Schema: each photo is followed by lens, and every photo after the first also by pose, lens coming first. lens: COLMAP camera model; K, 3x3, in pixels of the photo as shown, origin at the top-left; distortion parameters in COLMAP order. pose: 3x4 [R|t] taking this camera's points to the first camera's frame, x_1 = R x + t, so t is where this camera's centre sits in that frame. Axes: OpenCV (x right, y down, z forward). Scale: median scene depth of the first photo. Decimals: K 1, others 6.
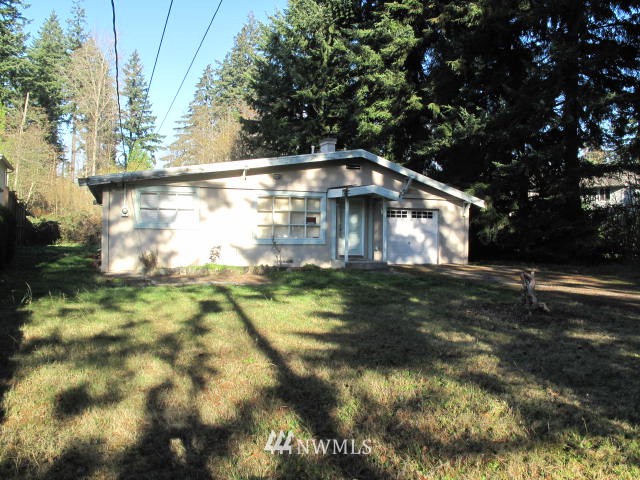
lens RADIAL K [[569.2, 0, 320.0], [0, 569.2, 240.0], [0, 0, 1]] dist [-0.004834, -0.007773]
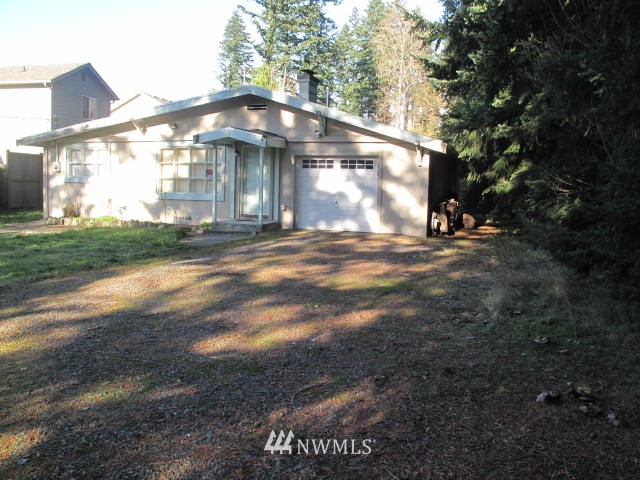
lens RADIAL K [[569.2, 0, 320.0], [0, 569.2, 240.0], [0, 0, 1]] dist [-0.004834, -0.007773]
pose [[0.724636, 0.062496, -0.686292, 0.731398], [-0.024042, 0.997566, 0.065457, 0.007098], [0.688712, -0.030932, 0.724375, 0.484488]]
